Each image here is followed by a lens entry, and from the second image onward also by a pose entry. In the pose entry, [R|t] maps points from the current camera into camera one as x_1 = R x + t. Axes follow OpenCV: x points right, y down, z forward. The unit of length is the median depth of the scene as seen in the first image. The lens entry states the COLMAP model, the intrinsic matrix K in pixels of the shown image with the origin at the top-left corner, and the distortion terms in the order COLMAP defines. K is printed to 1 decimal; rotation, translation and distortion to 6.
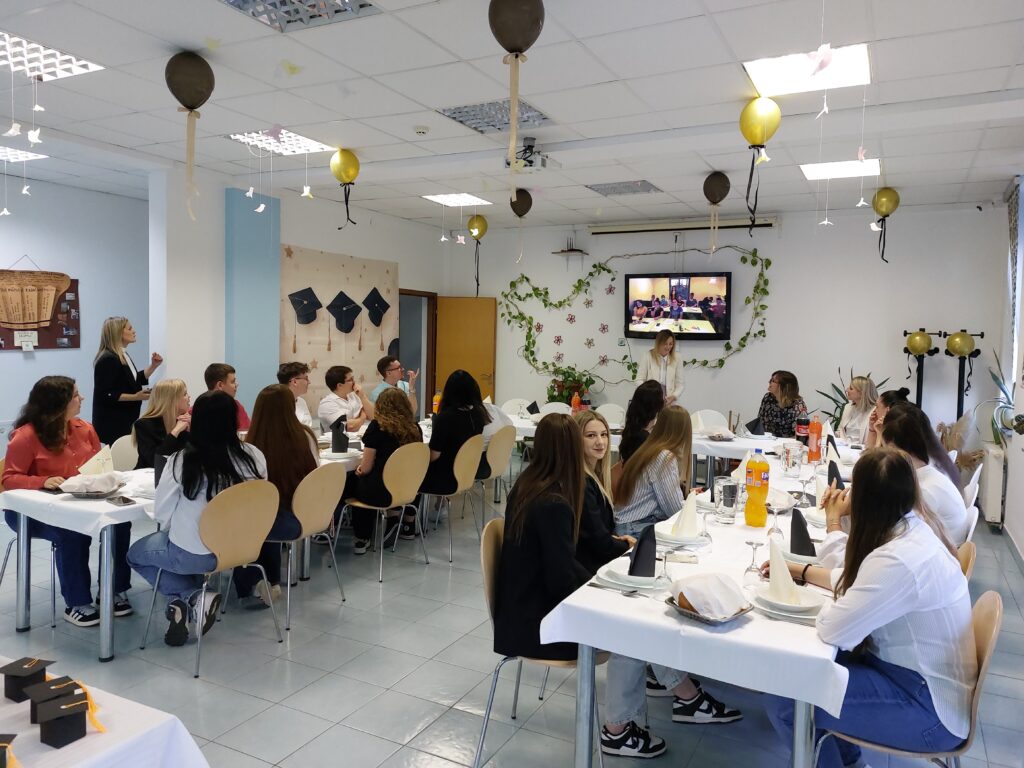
lens RADIAL K [[732.9, 0, 524.5], [0, 732.9, 384.4], [0, 0, 1]] dist [0.000772, -0.002331]
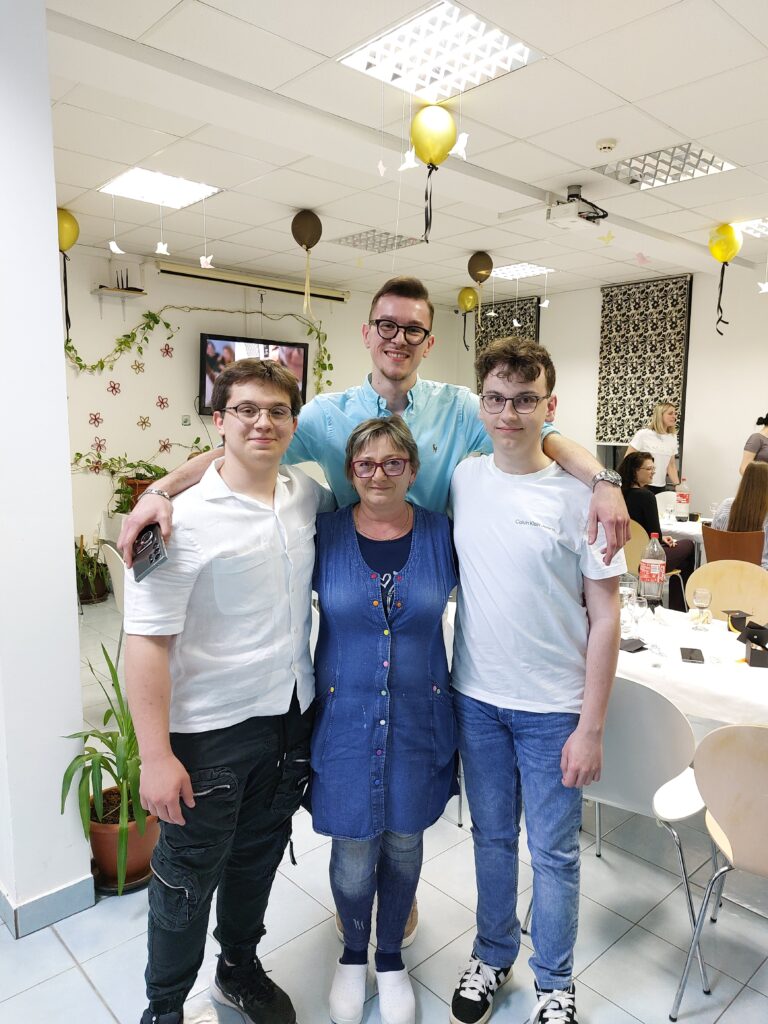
lens RADIAL K [[732.9, 0, 384.0], [0, 732.9, 512.0], [0, 0, 1]] dist [0.000772, -0.002331]
pose [[0.346642, -0.132992, 0.928522, -0.525034], [0.053524, 0.991089, 0.121971, -0.045370], [-0.936469, 0.007418, 0.350671, 0.531908]]
